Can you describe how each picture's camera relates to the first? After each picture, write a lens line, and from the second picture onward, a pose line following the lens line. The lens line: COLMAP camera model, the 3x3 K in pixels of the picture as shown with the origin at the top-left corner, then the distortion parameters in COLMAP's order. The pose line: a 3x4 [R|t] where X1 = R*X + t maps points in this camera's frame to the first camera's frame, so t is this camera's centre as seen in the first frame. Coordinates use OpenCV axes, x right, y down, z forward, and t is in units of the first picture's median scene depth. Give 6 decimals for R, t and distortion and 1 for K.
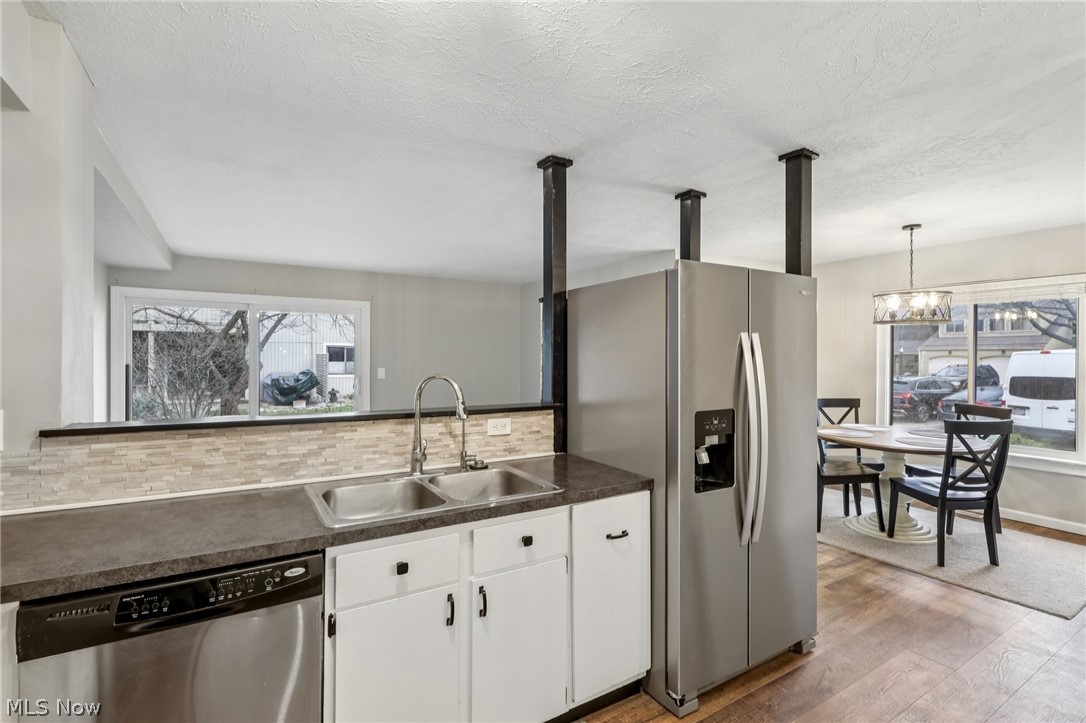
lens RADIAL K [[506.8, 0, 545.3], [0, 506.8, 359.2], [0, 0, 1]] dist [-0.002238, 0.001895]
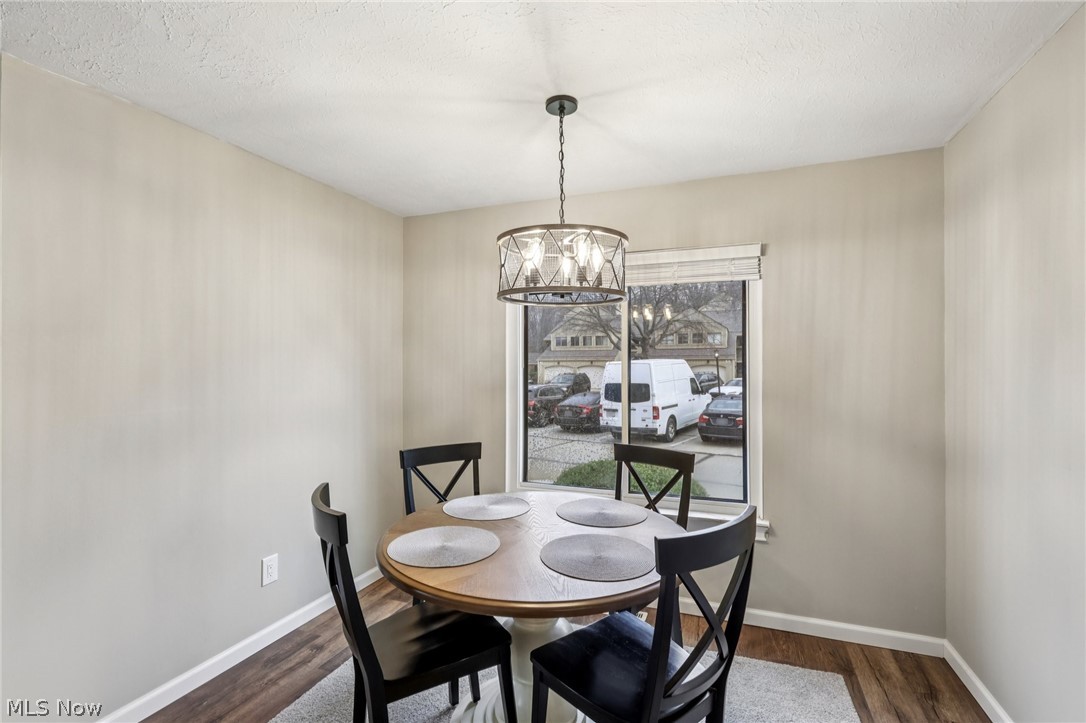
lens RADIAL K [[506.8, 0, 540.3], [0, 506.8, 360.9], [0, 0, 1]] dist [-0.002238, 0.001895]
pose [[0.800154, 0.002243, 0.599790, 0.660538], [0.008524, 0.999850, -0.015110, -0.005955], [-0.599734, 0.017203, 0.800014, 0.999663]]
